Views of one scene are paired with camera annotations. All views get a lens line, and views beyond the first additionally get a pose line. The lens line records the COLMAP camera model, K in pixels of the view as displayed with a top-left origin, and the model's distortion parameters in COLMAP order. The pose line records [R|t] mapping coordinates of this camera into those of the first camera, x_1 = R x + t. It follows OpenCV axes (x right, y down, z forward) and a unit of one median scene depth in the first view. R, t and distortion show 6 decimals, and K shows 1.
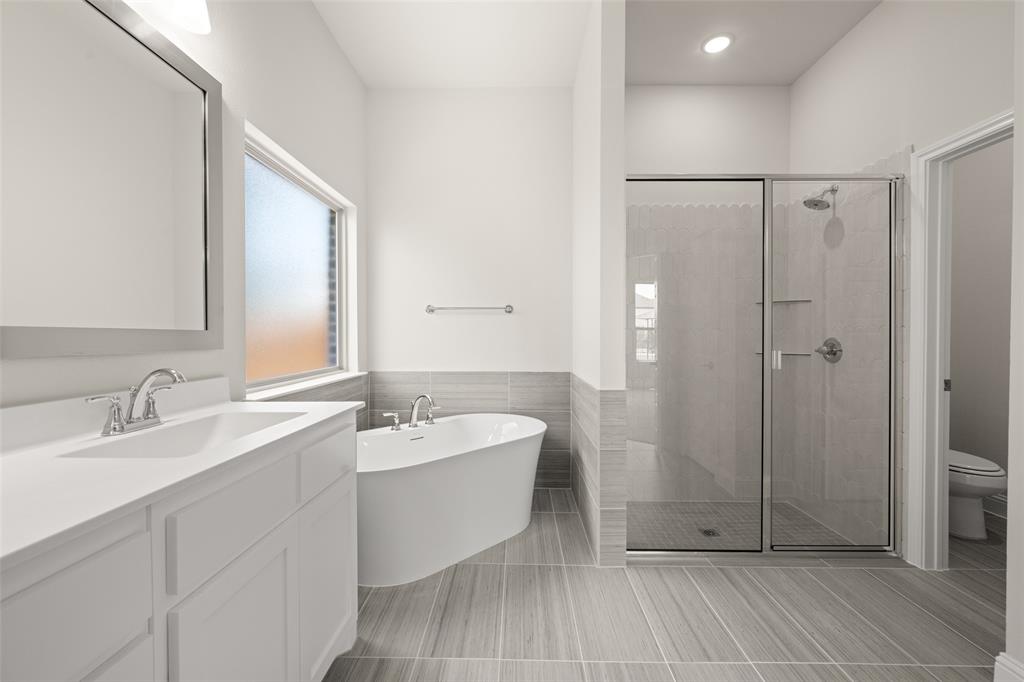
lens RADIAL K [[403.0, 0, 512.9], [0, 403.0, 339.0], [0, 0, 1]] dist [0.000009, 0.000086]
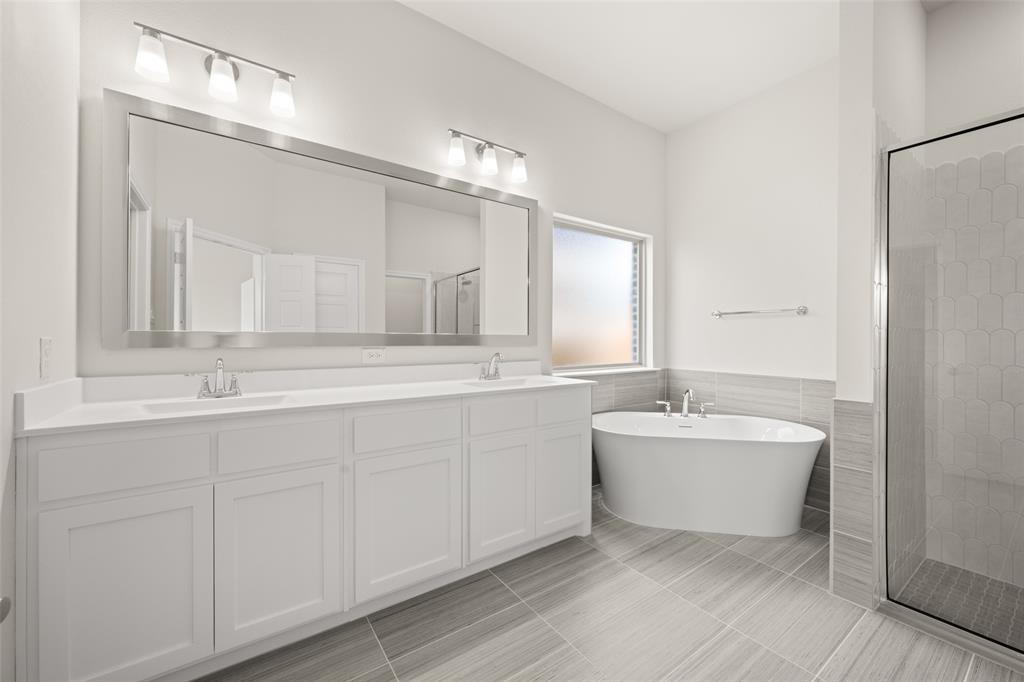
lens RADIAL K [[403.0, 0, 512.9], [0, 403.0, 339.0], [0, 0, 1]] dist [0.000009, 0.000086]
pose [[0.588496, 0.004697, -0.808486, 0.522884], [-0.011164, 0.999935, -0.002317, 0.000802], [0.808423, 0.010390, 0.588511, -0.121085]]
